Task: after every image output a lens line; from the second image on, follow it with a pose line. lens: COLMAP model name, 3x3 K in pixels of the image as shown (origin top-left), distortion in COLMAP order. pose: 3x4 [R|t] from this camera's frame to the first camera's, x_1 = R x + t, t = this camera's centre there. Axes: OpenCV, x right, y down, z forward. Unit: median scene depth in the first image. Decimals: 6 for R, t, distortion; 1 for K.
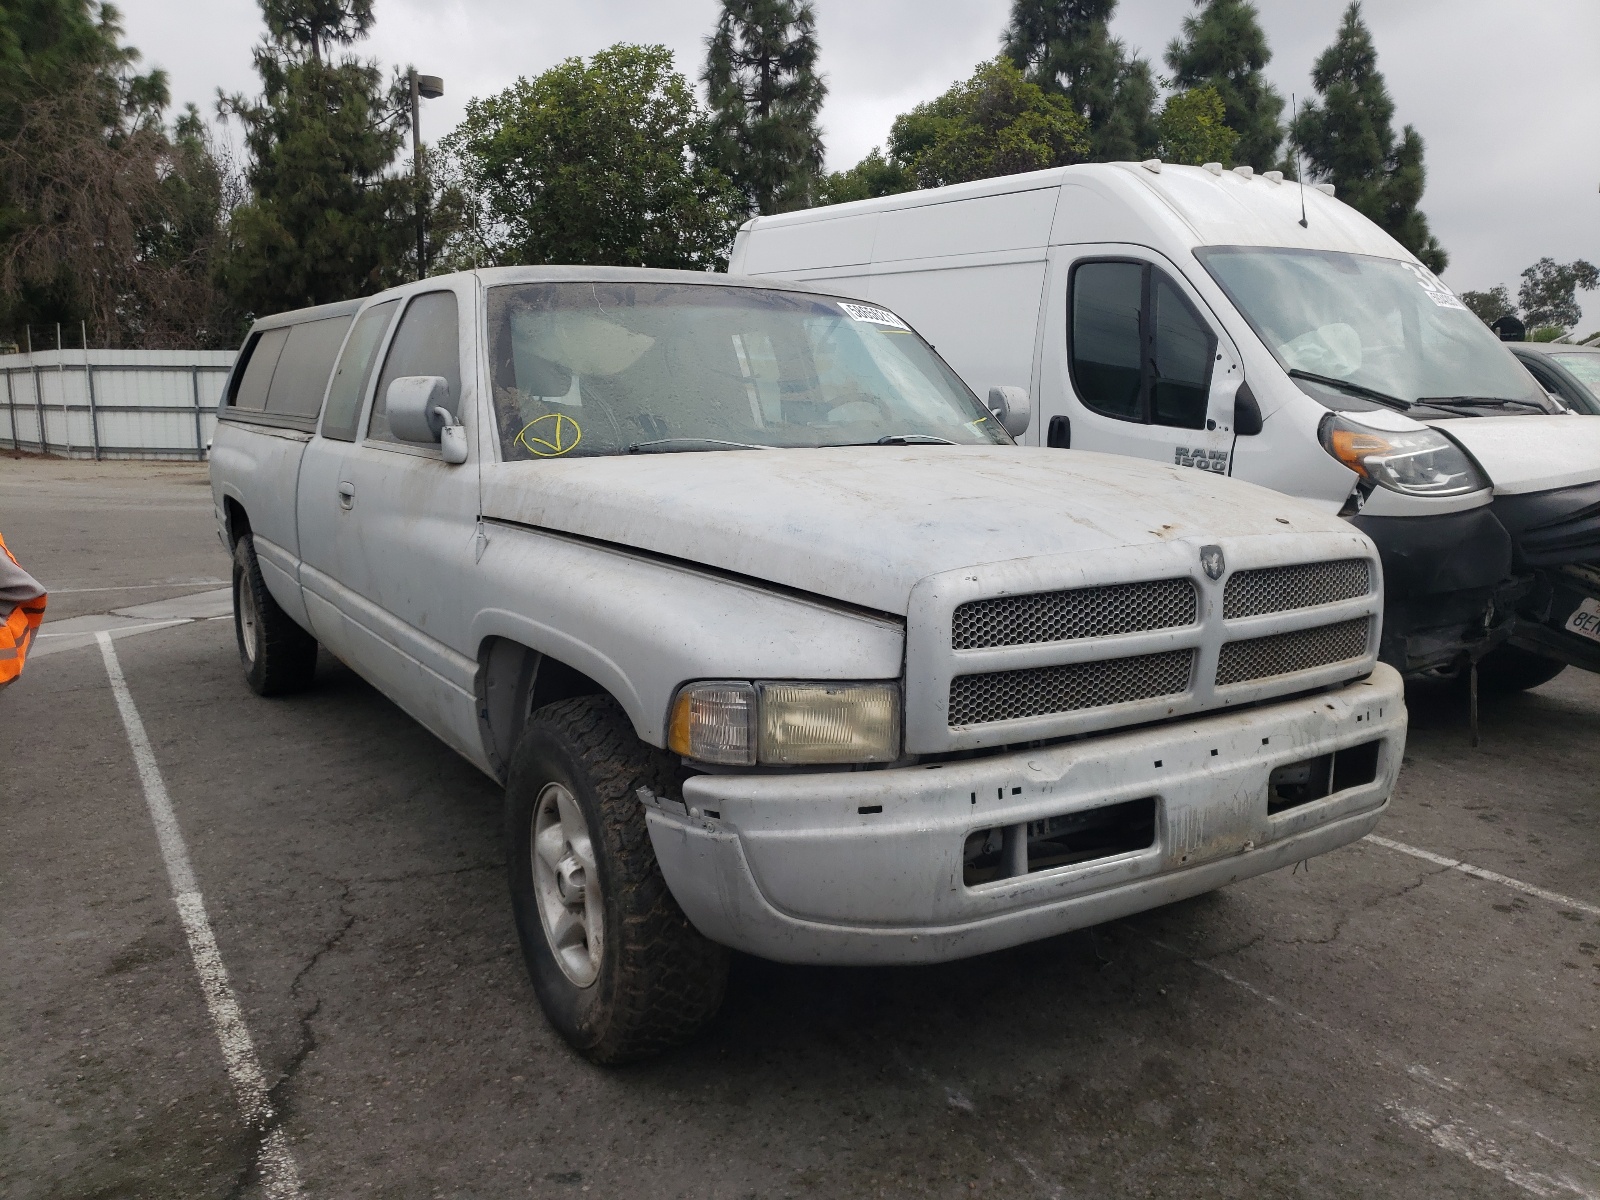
lens RADIAL K [[1233.9, 0, 801.7], [0, 1233.9, 609.2], [0, 0, 1]] dist [0.014575, -0.001813]
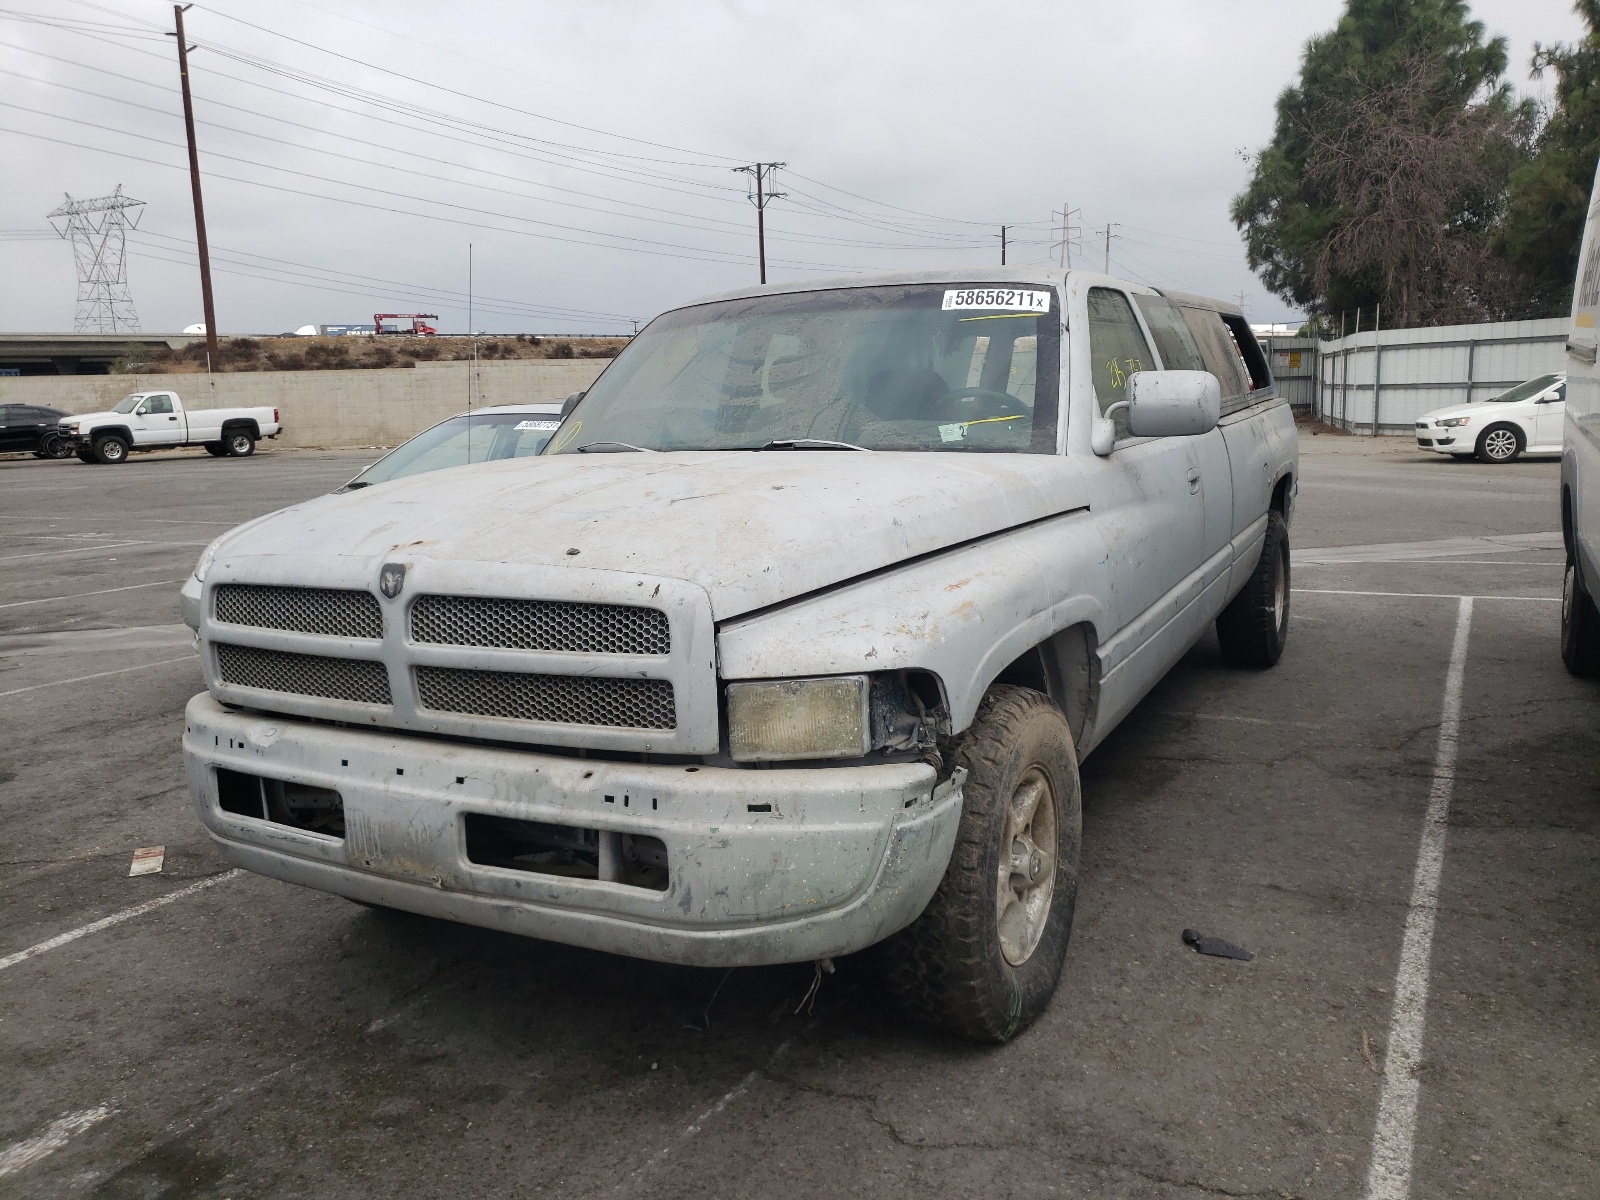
lens RADIAL K [[1233.9, 0, 801.5], [0, 1233.9, 591.1], [0, 0, 1]] dist [0.014575, -0.001813]
pose [[0.502291, 0.112903, -0.857296, 1.171548], [-0.106743, 0.991952, 0.068096, -0.114843], [0.858085, 0.057306, 0.510300, 0.668435]]
